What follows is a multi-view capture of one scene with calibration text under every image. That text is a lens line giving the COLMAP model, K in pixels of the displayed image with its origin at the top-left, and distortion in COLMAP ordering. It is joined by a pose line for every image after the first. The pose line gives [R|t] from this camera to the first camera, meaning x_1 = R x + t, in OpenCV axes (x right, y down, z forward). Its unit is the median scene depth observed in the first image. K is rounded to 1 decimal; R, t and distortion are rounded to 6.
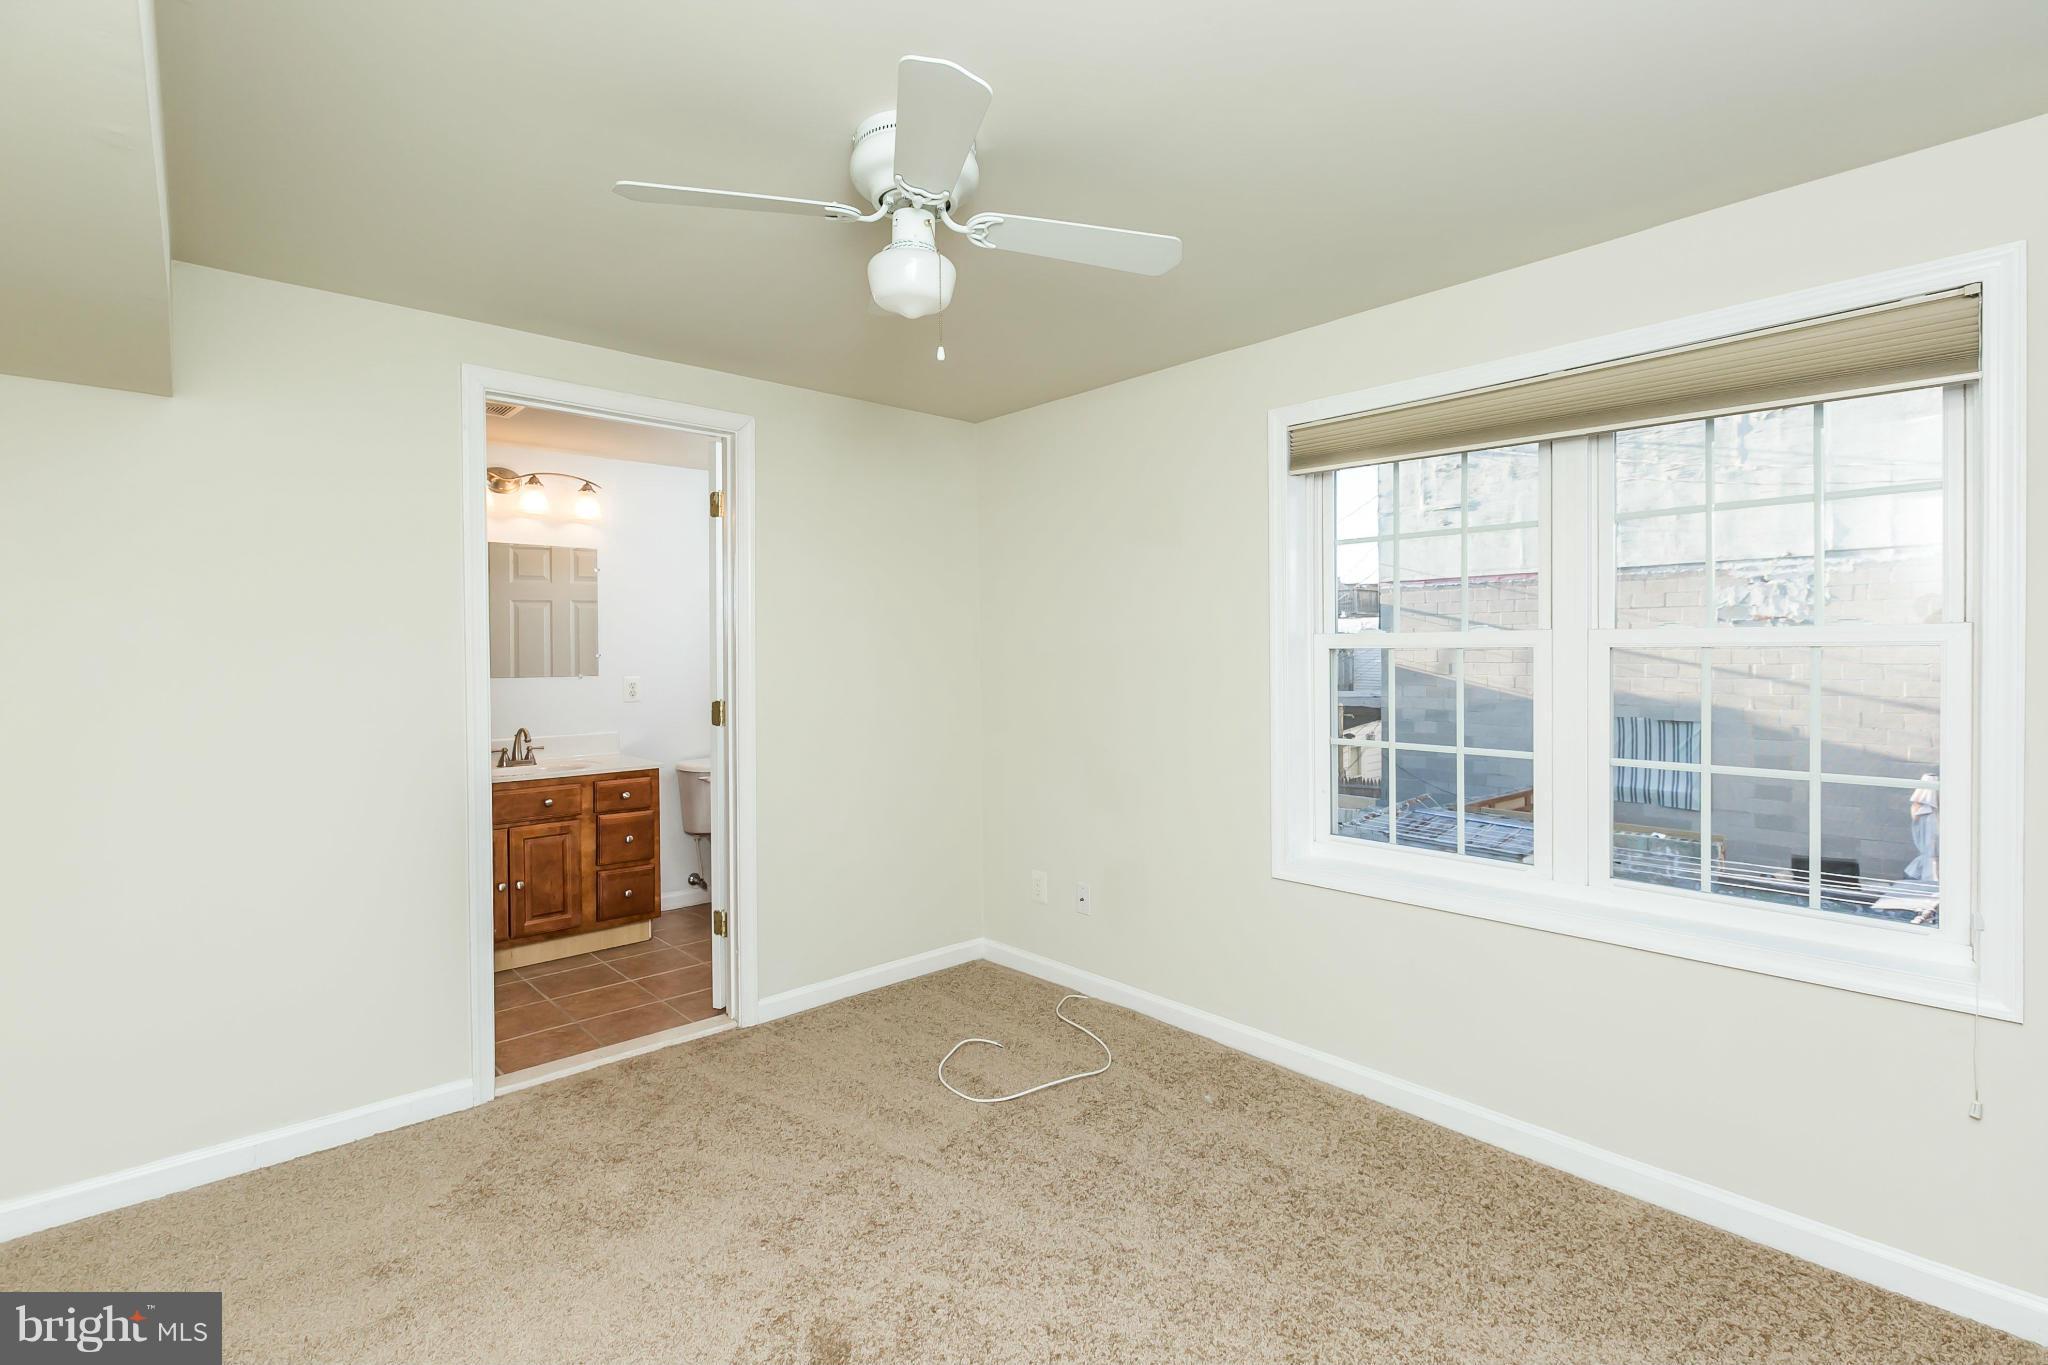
lens RADIAL K [[952.7, 0, 1026.9], [0, 952.7, 632.2], [0, 0, 1]] dist [0.028792, 0.000016]
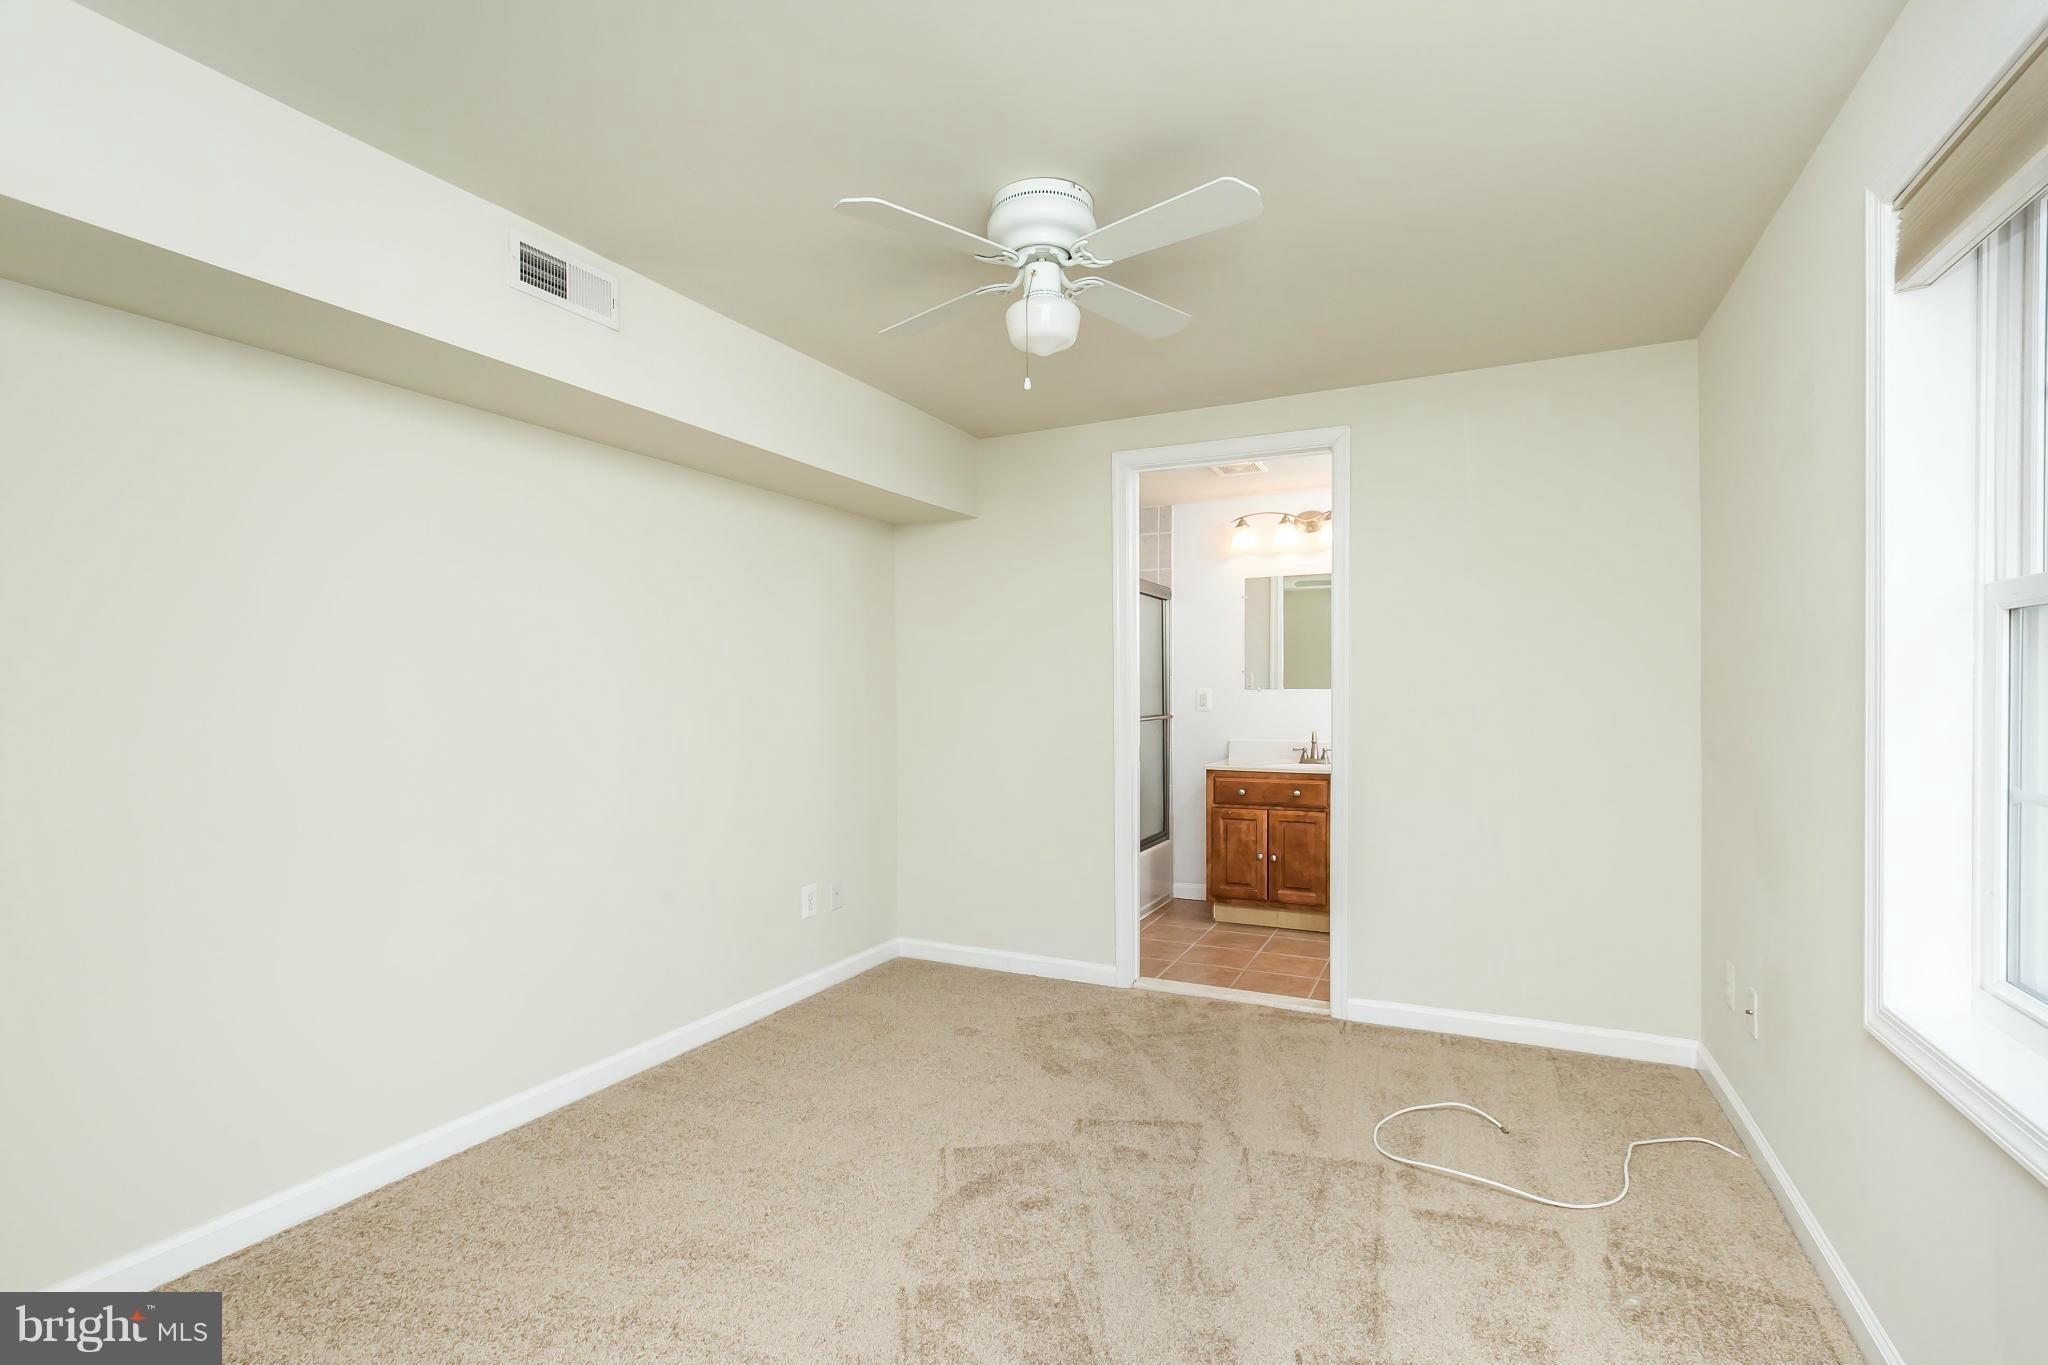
lens RADIAL K [[954.4, 0, 1014.4], [0, 954.4, 677.1], [0, 0, 1]] dist [-0.001909, -0.000174]
pose [[0.367242, -0.012992, -0.930035, 0.551131], [0.025162, 0.999675, -0.004029, 0.038390], [0.929785, -0.021922, 0.367450, 0.311102]]
